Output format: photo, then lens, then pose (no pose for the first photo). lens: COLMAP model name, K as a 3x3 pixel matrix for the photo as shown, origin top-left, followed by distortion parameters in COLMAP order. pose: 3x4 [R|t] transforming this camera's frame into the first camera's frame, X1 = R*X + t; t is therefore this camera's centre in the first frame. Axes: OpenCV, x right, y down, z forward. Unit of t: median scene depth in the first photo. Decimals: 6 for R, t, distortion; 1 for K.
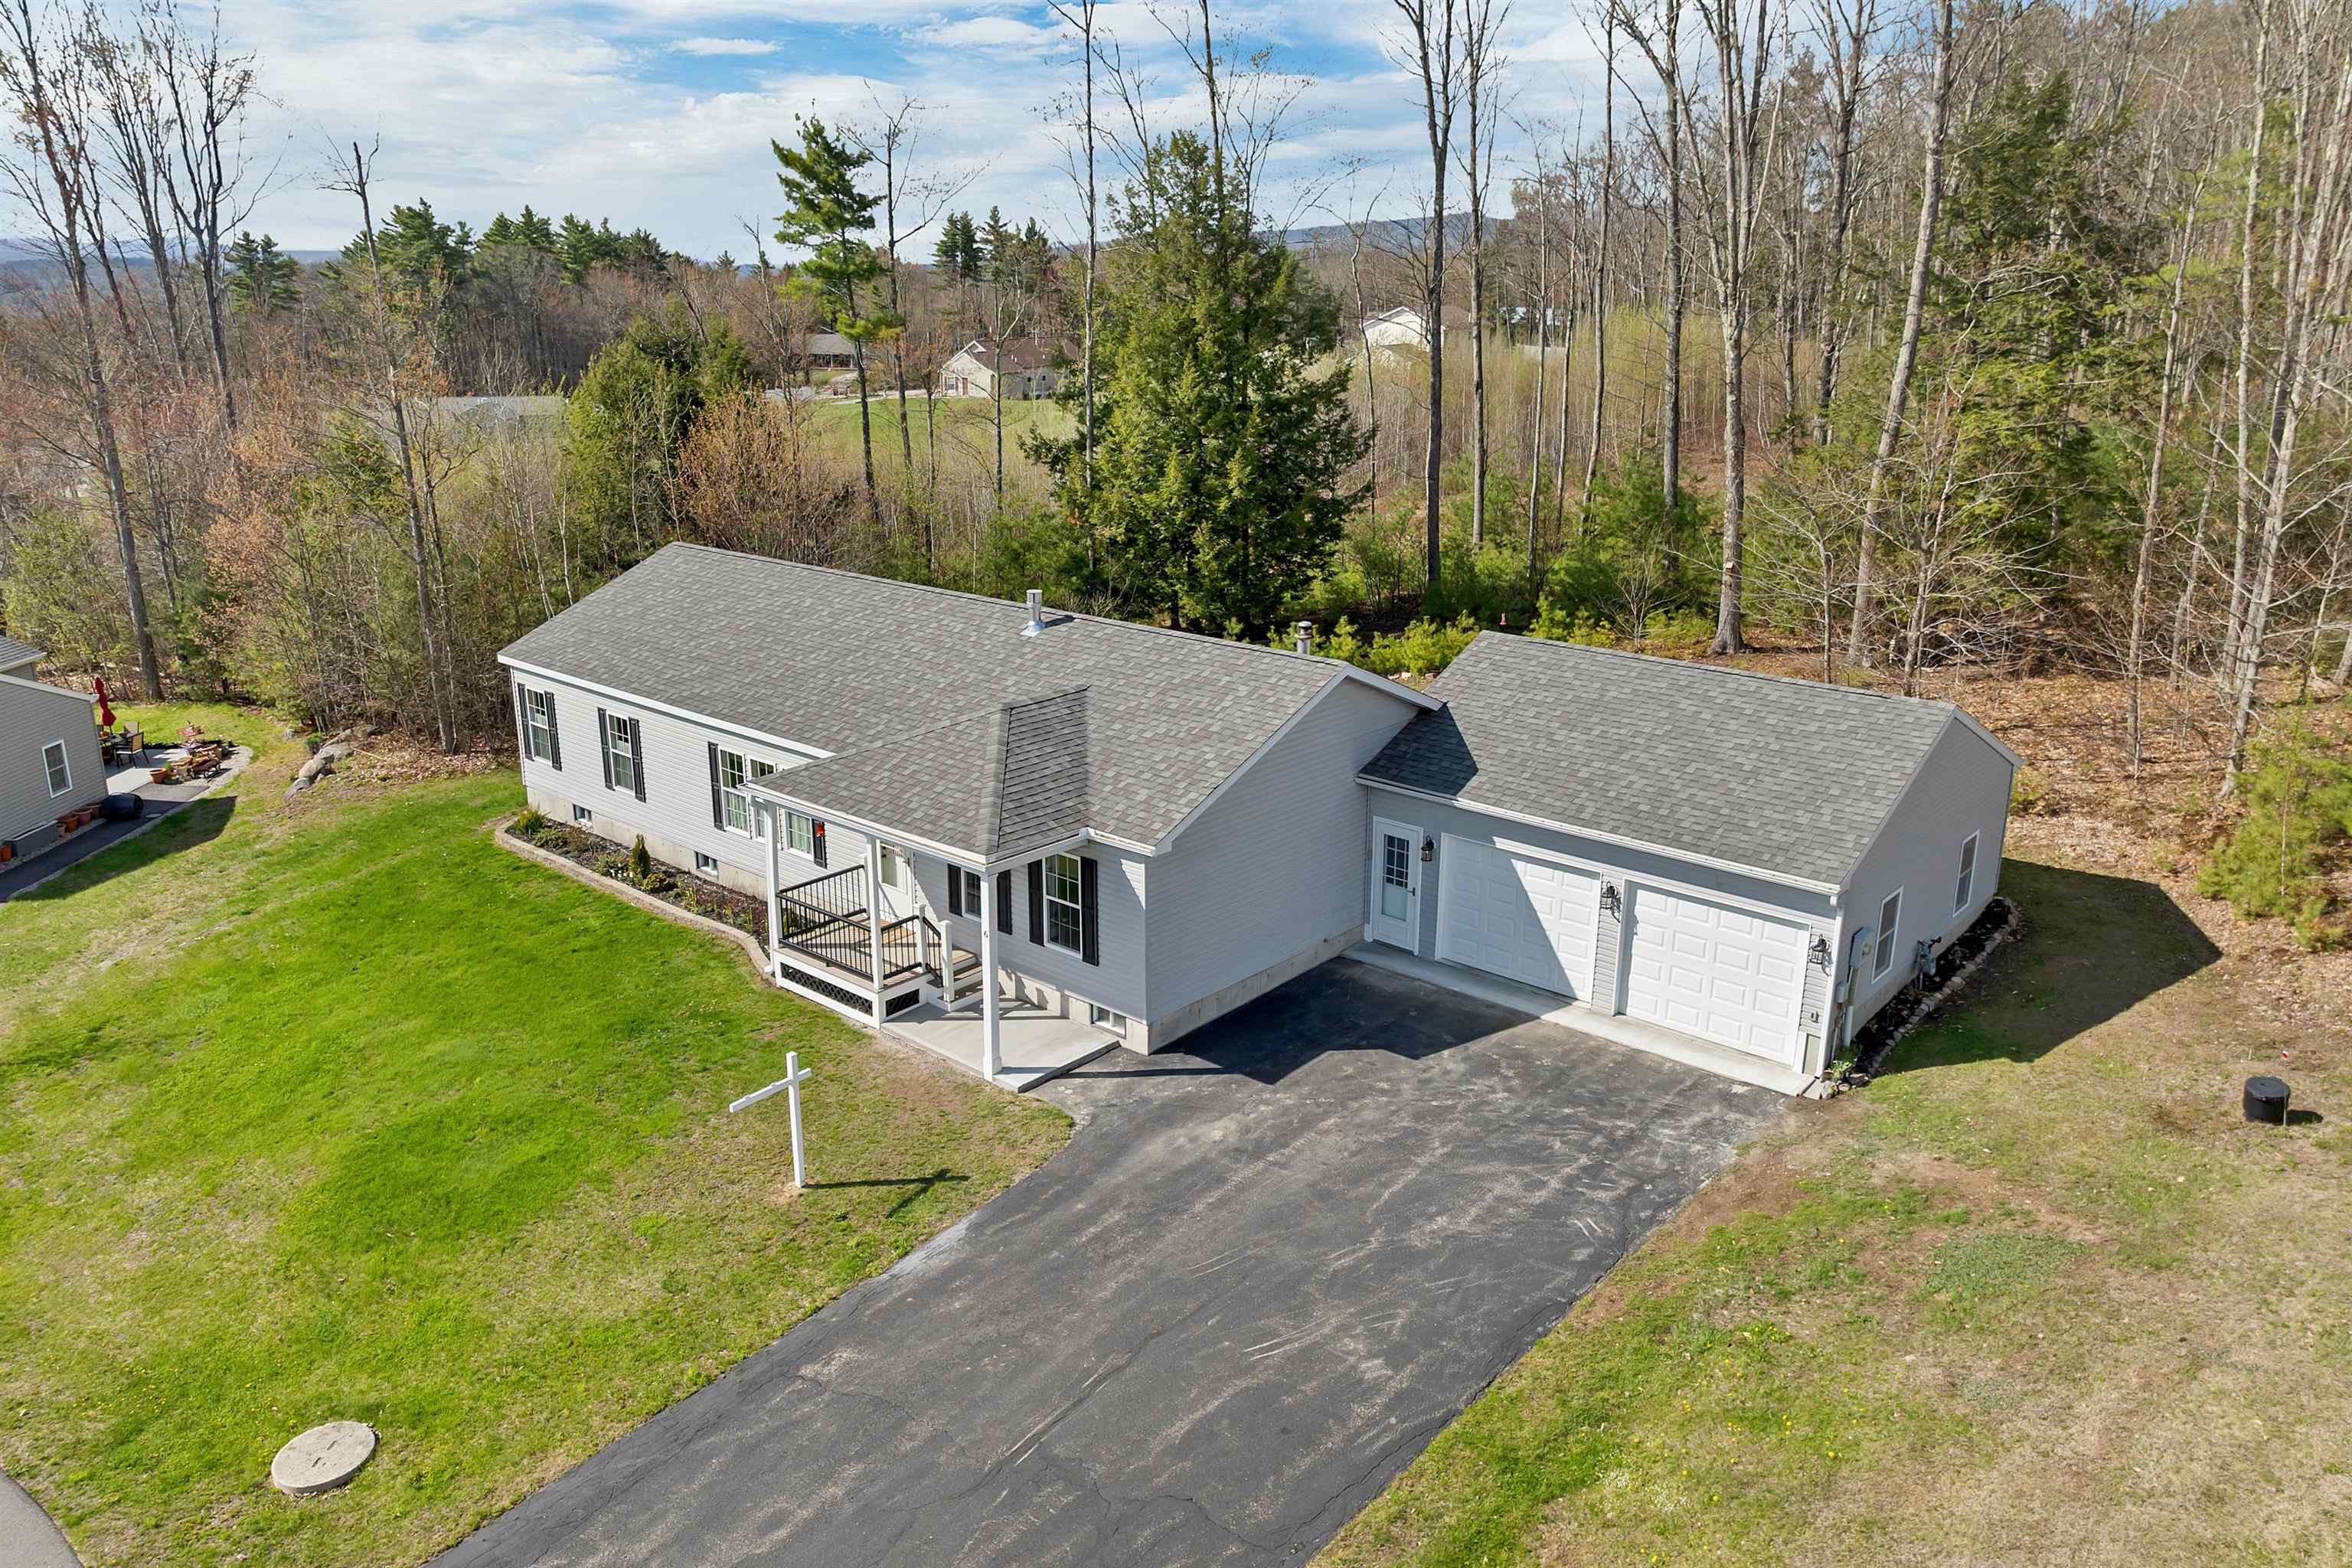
lens RADIAL K [[1691.3, 0, 1167.0], [0, 1691.3, 784.7], [0, 0, 1]] dist [-0.036403, -0.005356]
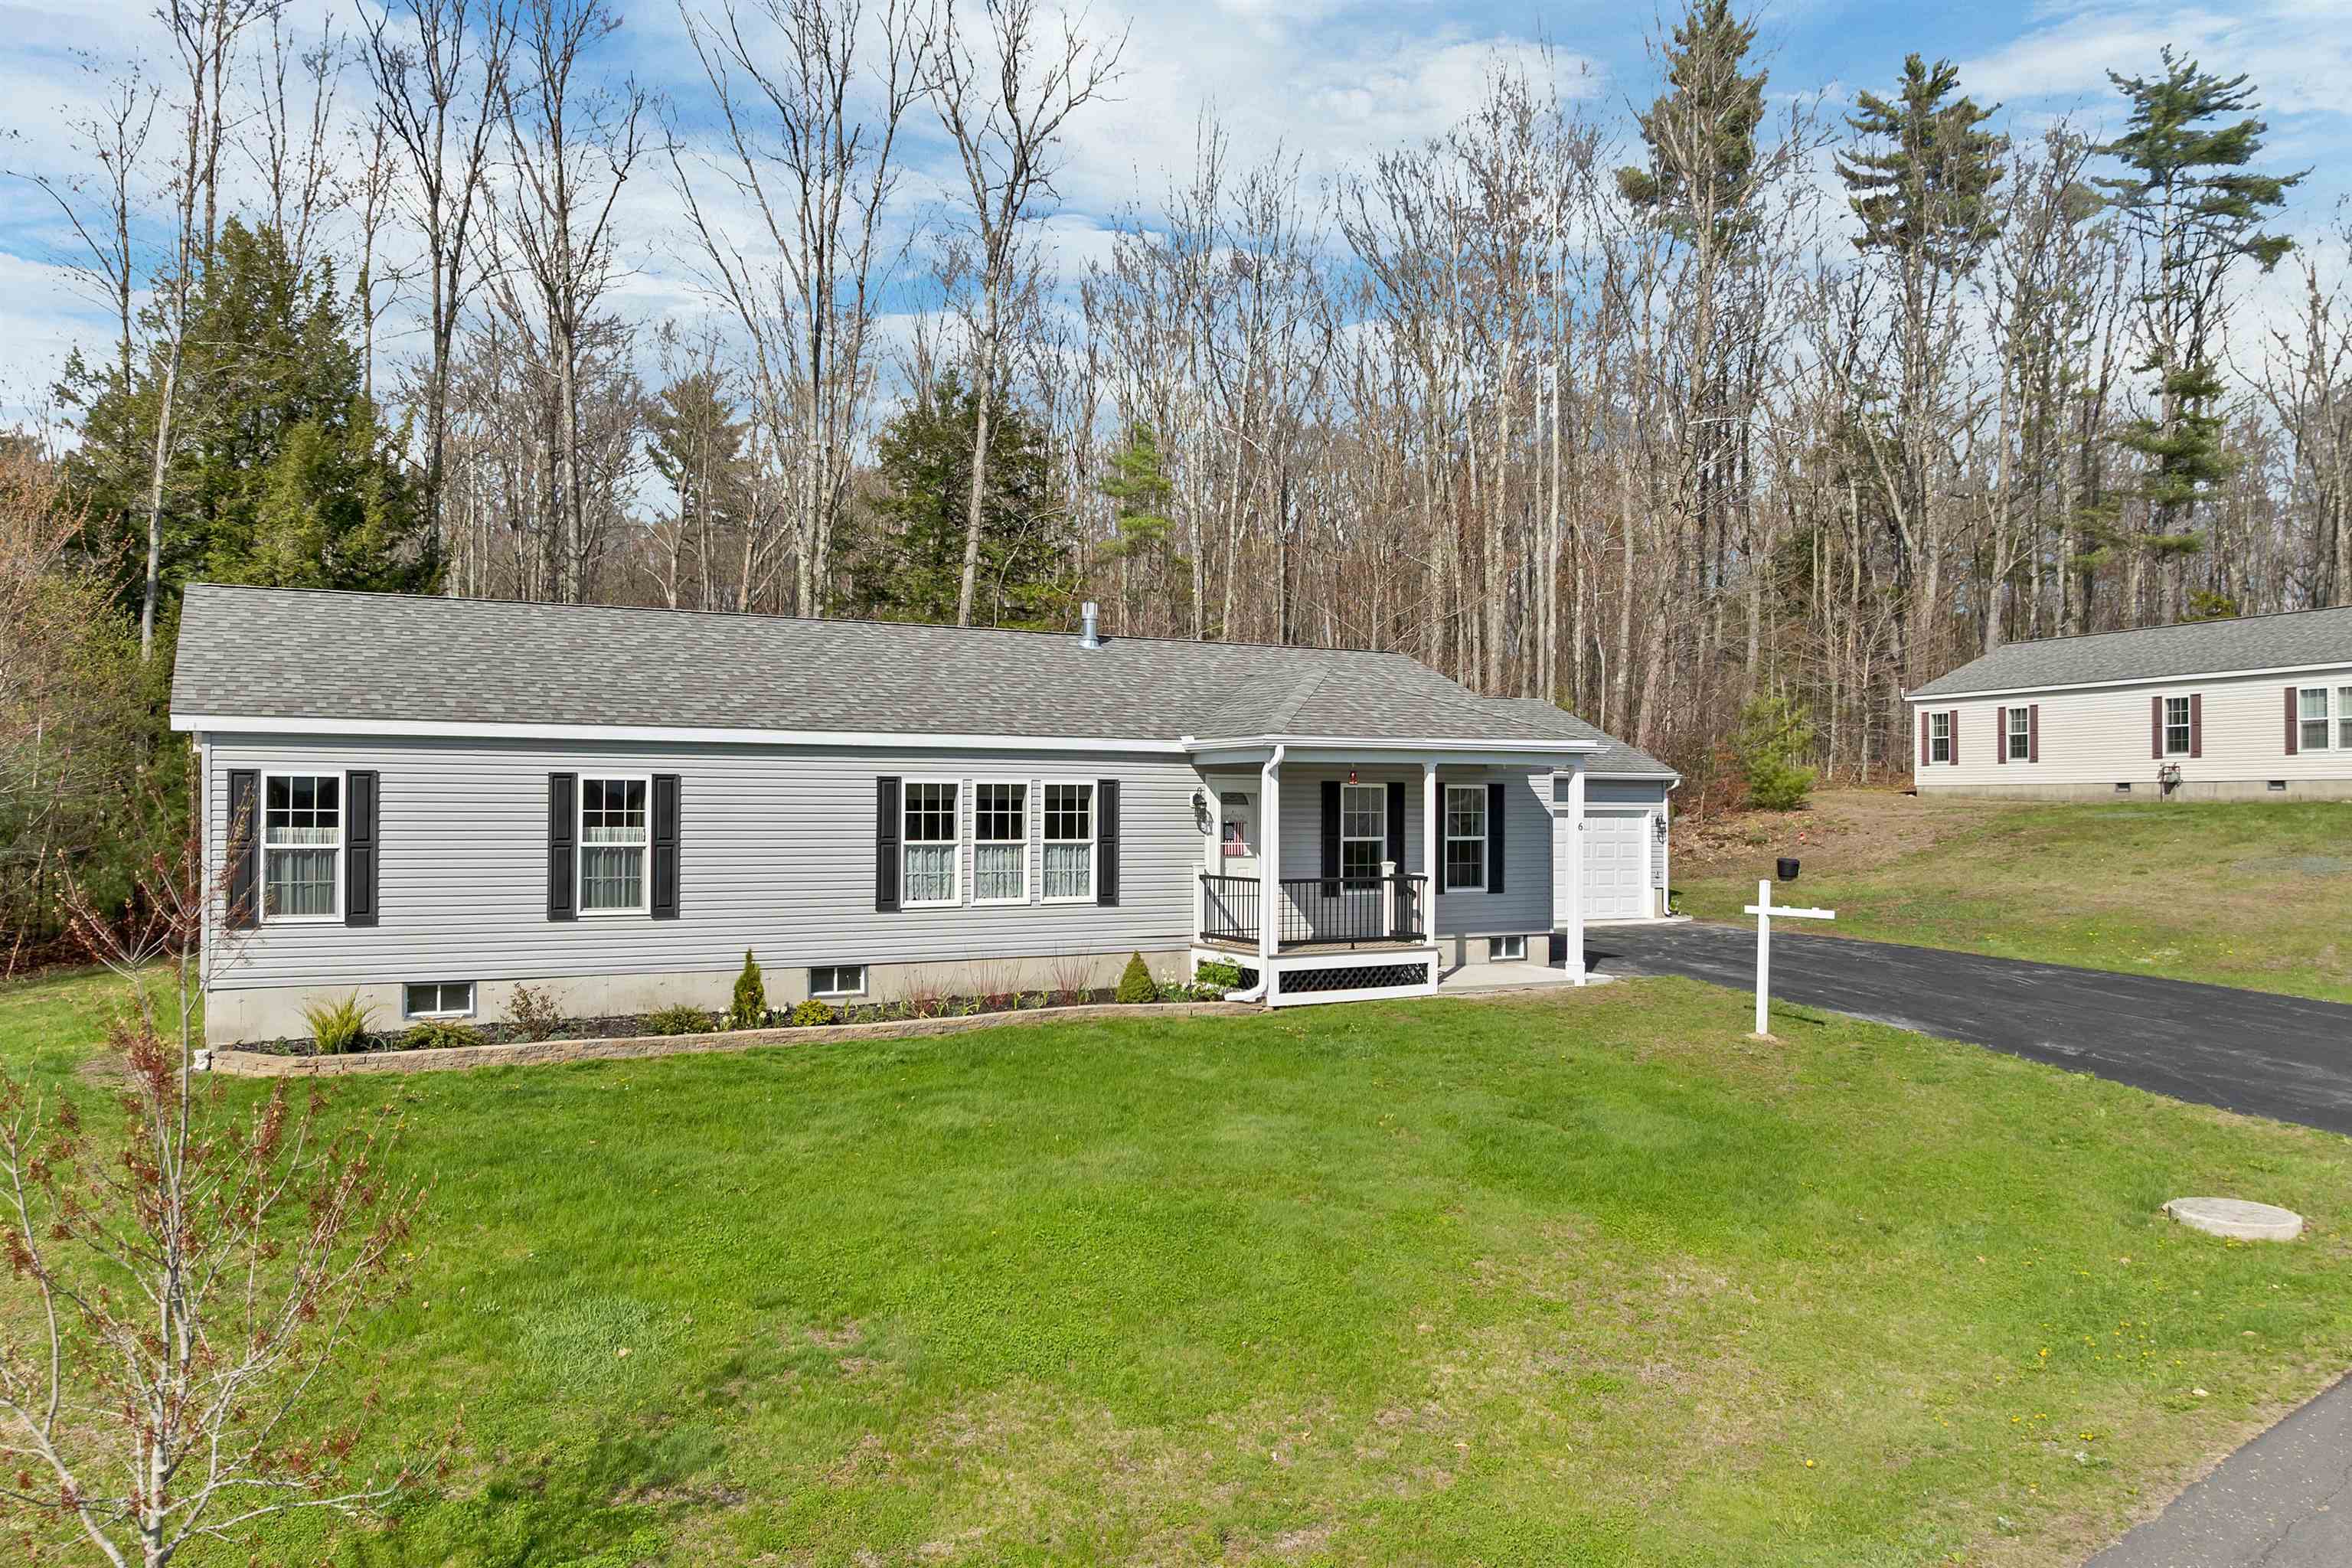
lens RADIAL K [[1691.3, 0, 1170.2], [0, 1691.3, 804.3], [0, 0, 1]] dist [-0.036403, -0.005356]
pose [[0.330376, 0.012263, 0.943770, -1.026285], [0.273964, 0.955620, -0.108321, 0.106072], [-0.903214, 0.294346, 0.312355, 0.809935]]
